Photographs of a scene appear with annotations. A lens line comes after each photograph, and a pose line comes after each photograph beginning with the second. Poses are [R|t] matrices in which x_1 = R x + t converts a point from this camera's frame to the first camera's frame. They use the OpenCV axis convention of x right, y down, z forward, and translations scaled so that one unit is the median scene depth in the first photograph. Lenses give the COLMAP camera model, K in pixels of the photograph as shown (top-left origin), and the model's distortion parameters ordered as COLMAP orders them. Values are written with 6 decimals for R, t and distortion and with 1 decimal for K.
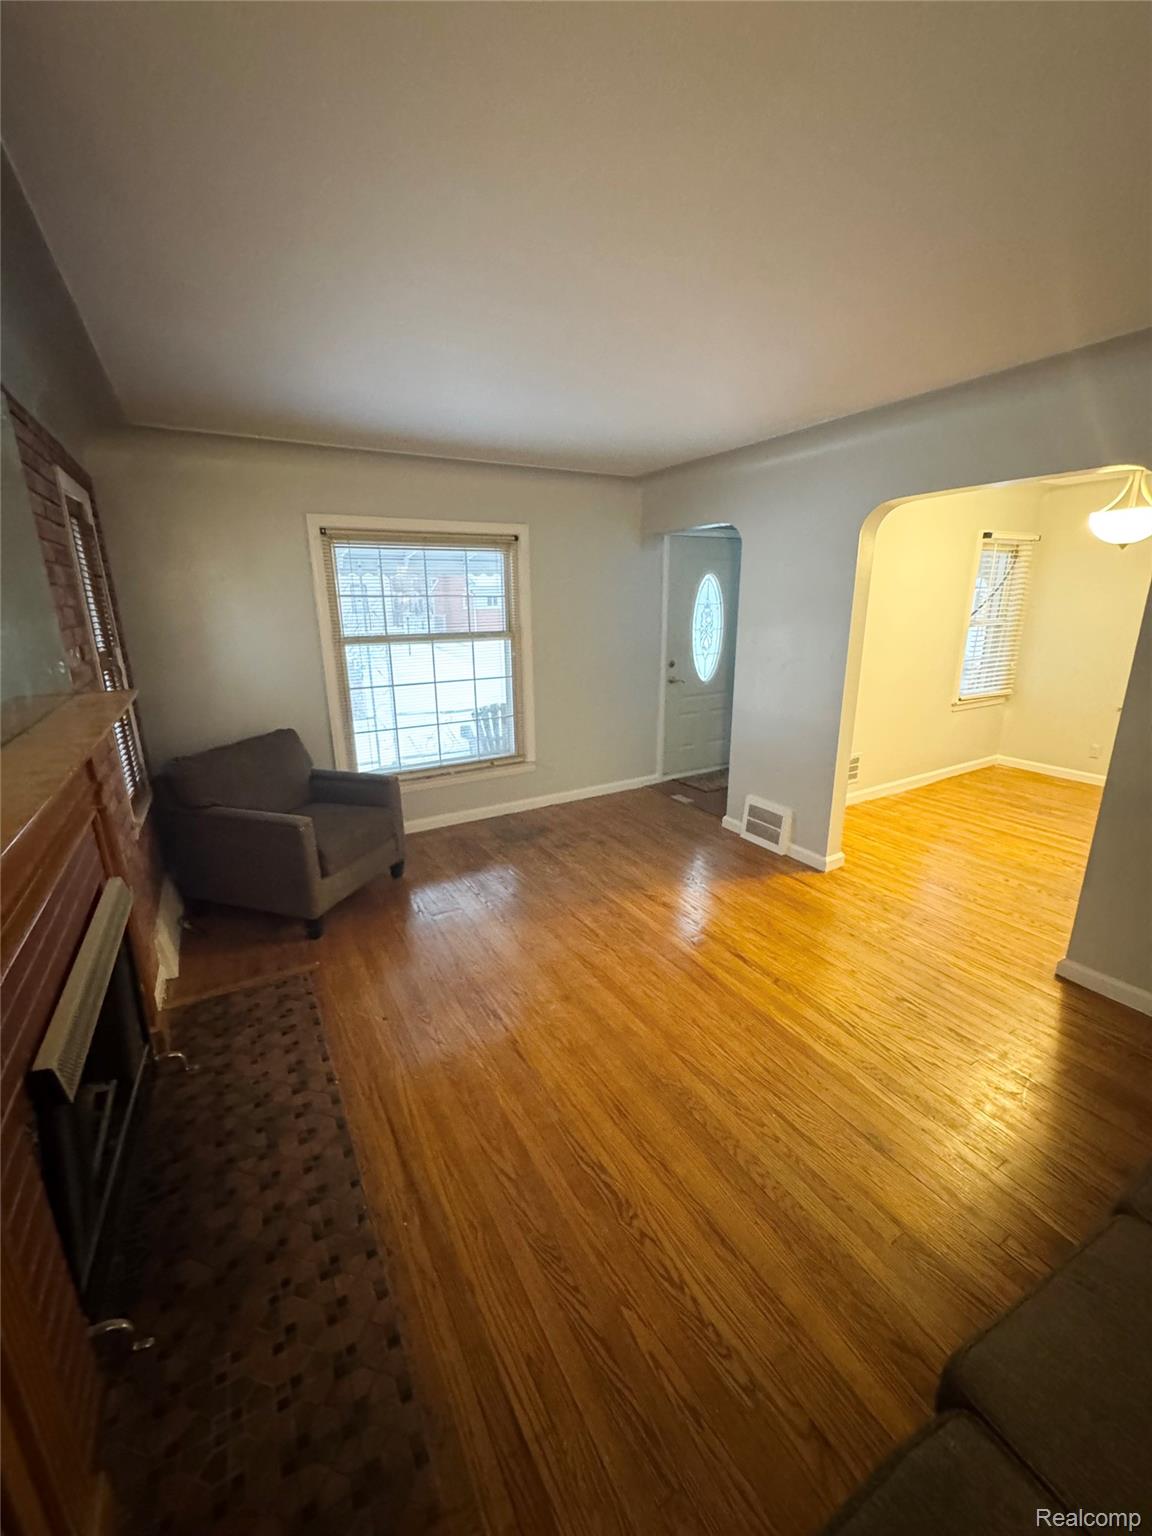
lens RADIAL K [[614.6, 0, 576.0], [0, 614.6, 768.0], [0, 0, 1]] dist [-0.000450, -0.000038]
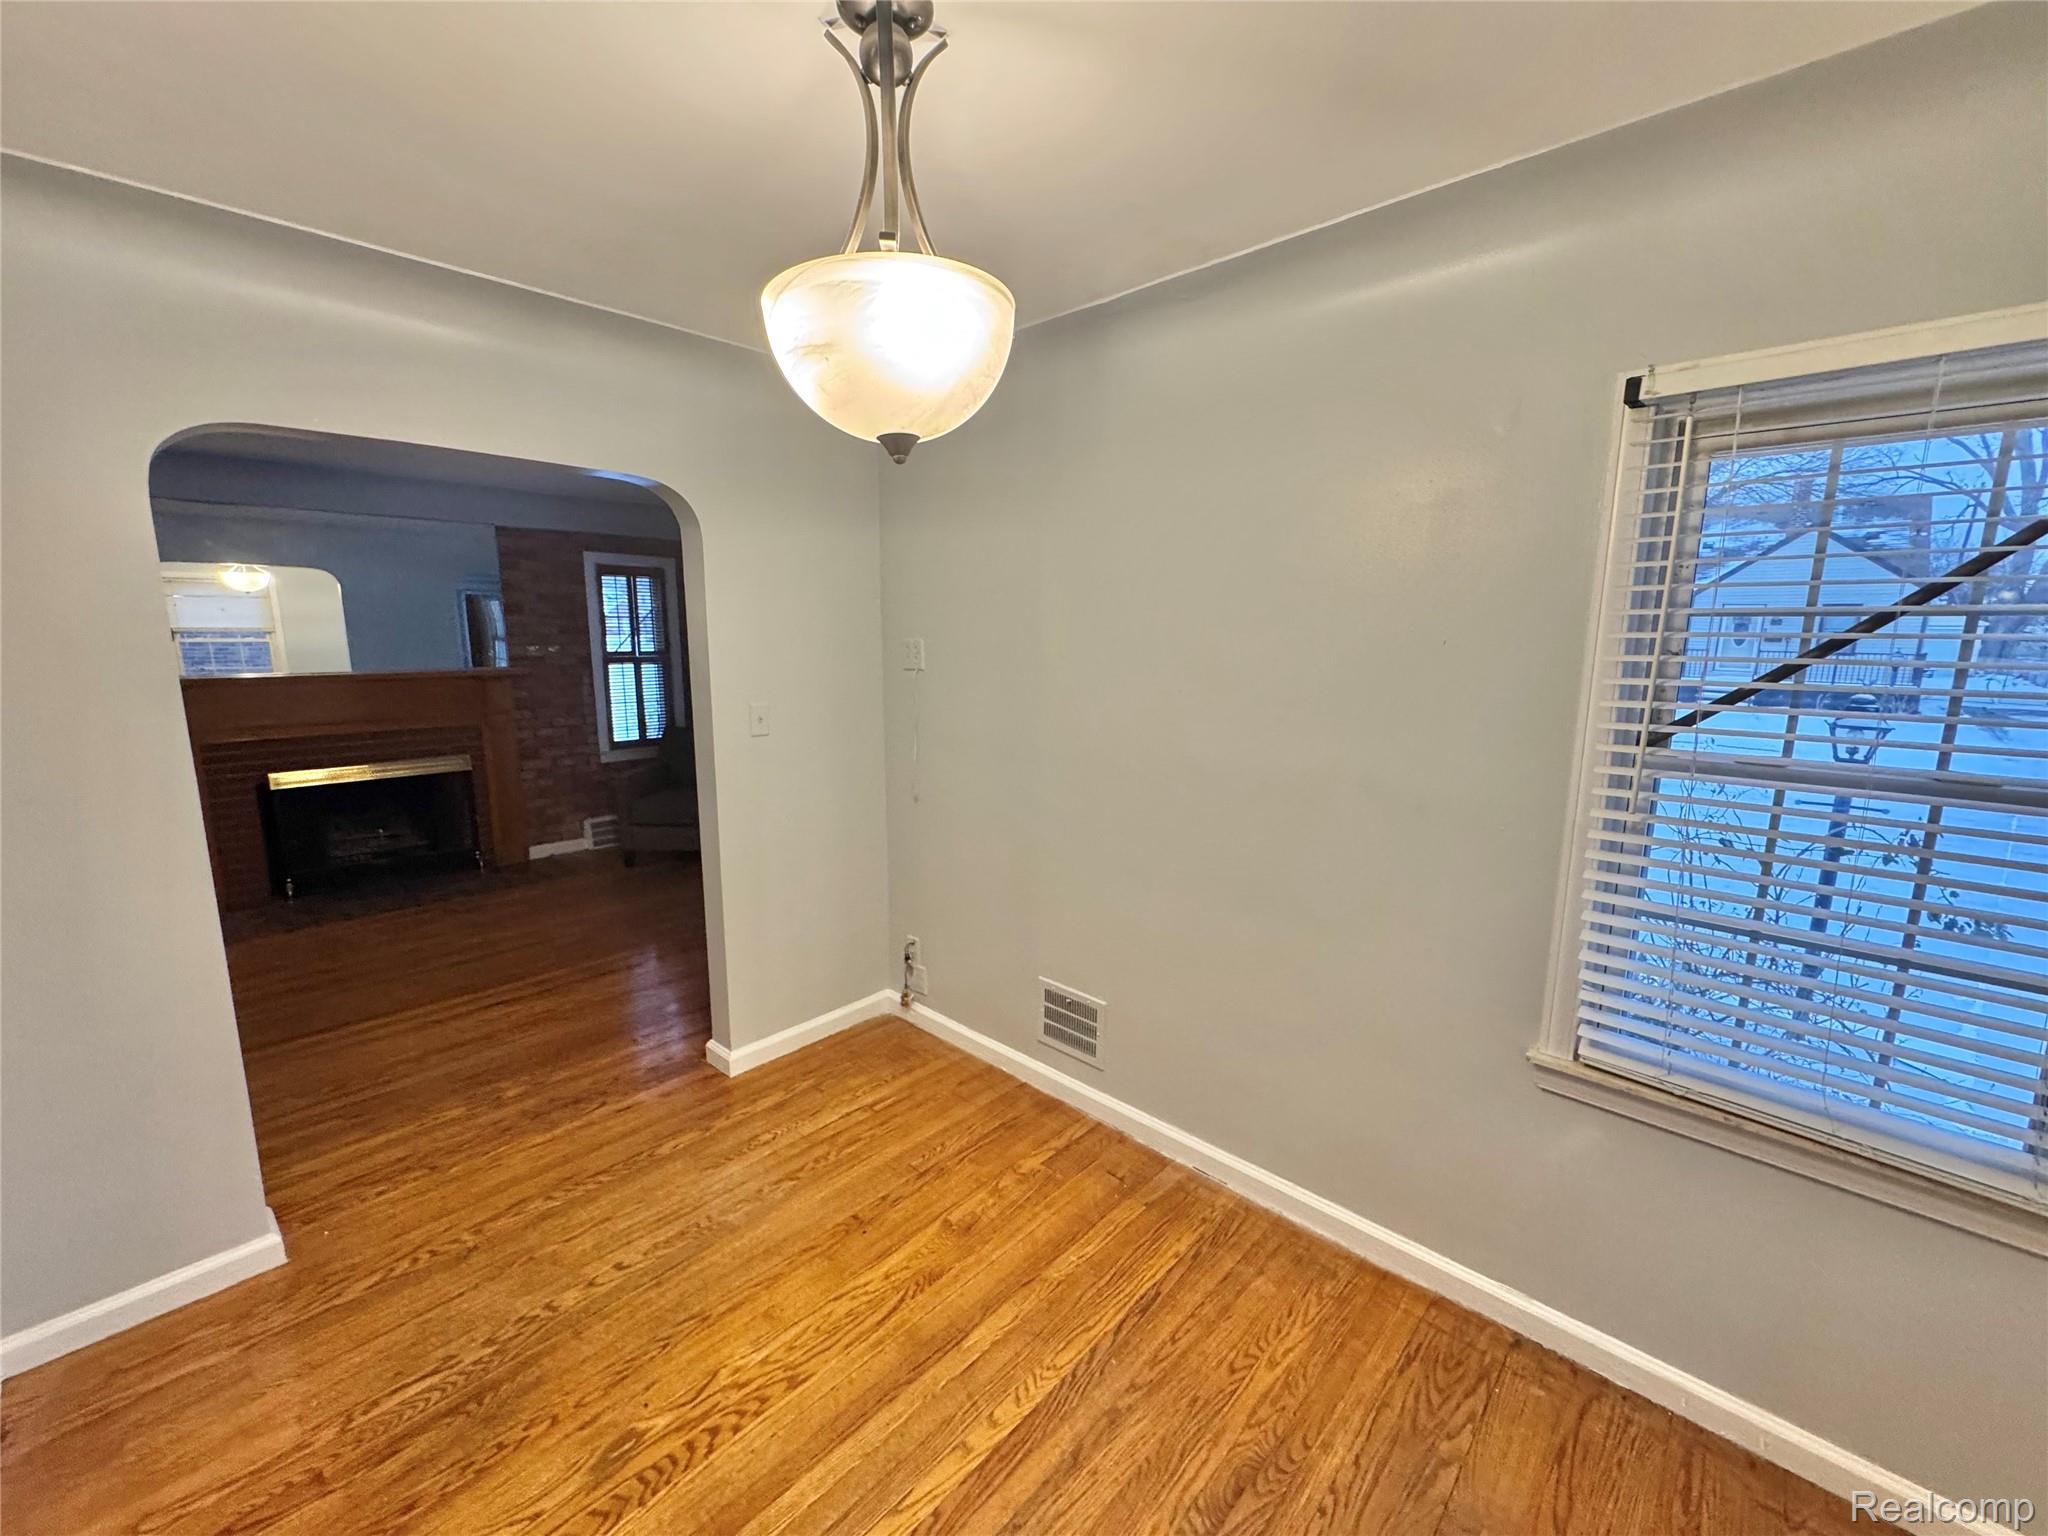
lens RADIAL K [[819.5, 0, 1024.0], [0, 819.5, 768.0], [0, 0, 1]] dist [-0.000450, -0.000038]
pose [[0.288973, 0.178548, -0.940540, 1.064394], [-0.266102, 0.958719, 0.100241, -0.247042], [0.919611, 0.221312, 0.324556, 0.833530]]
